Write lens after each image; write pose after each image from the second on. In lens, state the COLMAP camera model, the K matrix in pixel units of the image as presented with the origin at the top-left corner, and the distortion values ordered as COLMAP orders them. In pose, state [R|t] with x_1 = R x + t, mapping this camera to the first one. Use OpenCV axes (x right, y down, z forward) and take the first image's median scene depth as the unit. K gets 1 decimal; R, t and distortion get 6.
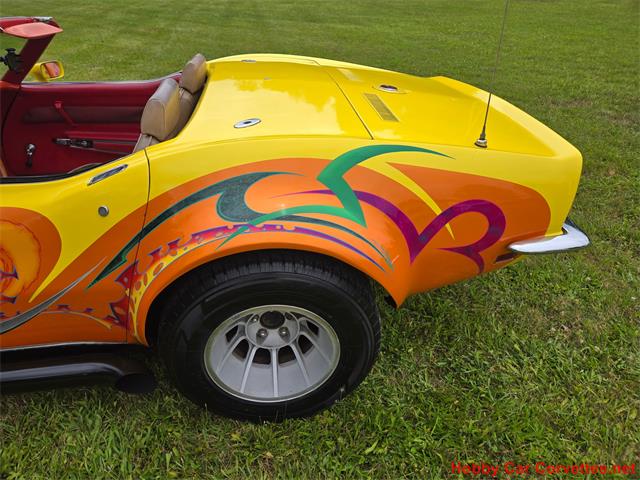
lens RADIAL K [[434.4, 0, 315.8], [0, 434.4, 238.5], [0, 0, 1]] dist [0.060716, -0.032526]
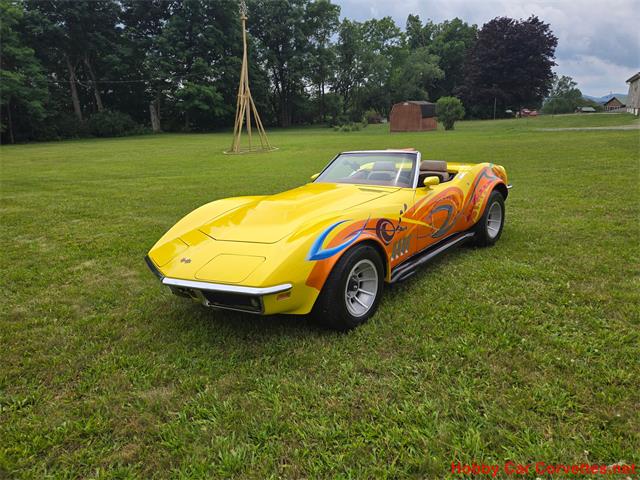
lens RADIAL K [[434.4, 0, 318.6], [0, 434.4, 230.2], [0, 0, 1]] dist [0.060716, -0.032526]
pose [[0.741493, -0.190504, 0.643347, -3.622888], [0.392264, 0.900993, -0.185310, 0.457324], [-0.544349, 0.389768, 0.742809, -0.901162]]
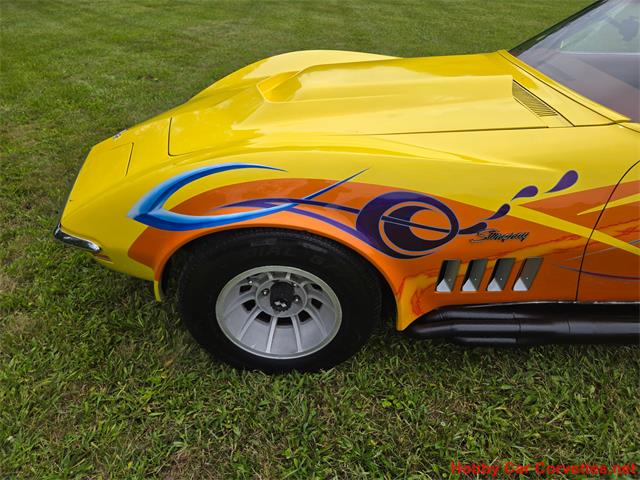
lens RADIAL K [[434.4, 0, 323.1], [0, 434.4, 236.3], [0, 0, 1]] dist [0.060716, -0.032526]
pose [[0.987681, 0.082047, -0.133246, -1.731056], [-0.078251, 0.996371, 0.033486, 0.148110], [0.135510, -0.022647, 0.990517, -0.201243]]
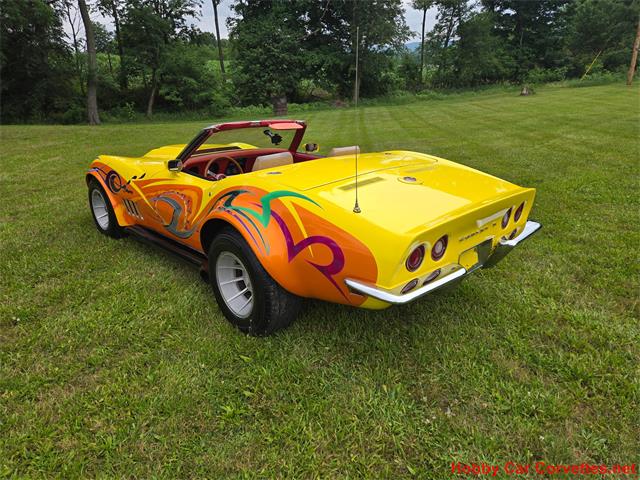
lens RADIAL K [[434.4, 0, 318.0], [0, 434.4, 237.7], [0, 0, 1]] dist [0.060716, -0.032526]
pose [[0.586992, 0.257388, -0.767588, 1.578704], [-0.410193, 0.911964, -0.007883, -0.061580], [0.697984, 0.319487, 0.640895, -0.042809]]
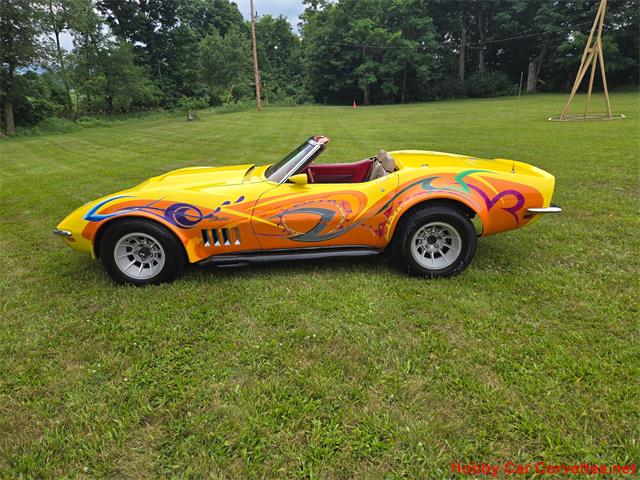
lens RADIAL K [[434.4, 0, 326.6], [0, 434.4, 230.5], [0, 0, 1]] dist [0.060716, -0.032526]
pose [[0.991747, 0.003350, -0.128167, -0.429469], [-0.036640, 0.965375, -0.258281, 0.911693], [0.122864, 0.260845, 0.957530, -1.709451]]
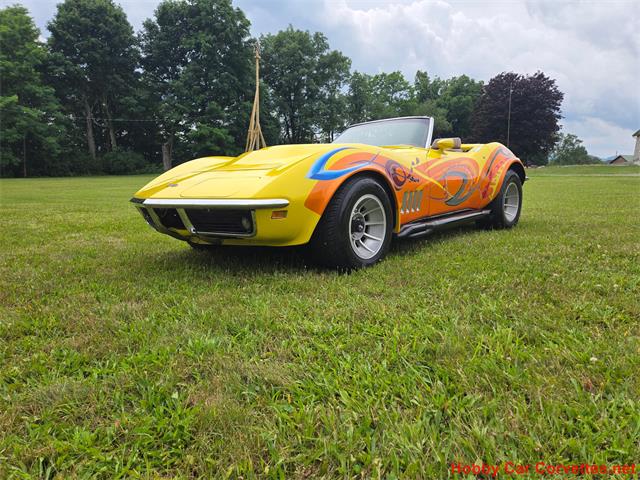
lens RADIAL K [[434.4, 0, 319.8], [0, 434.4, 242.1], [0, 0, 1]] dist [0.060716, -0.032526]
pose [[0.753130, -0.107886, 0.648965, -3.534014], [0.361391, 0.892138, -0.271086, 0.950560], [-0.549720, 0.438693, 0.710884, -0.479674]]
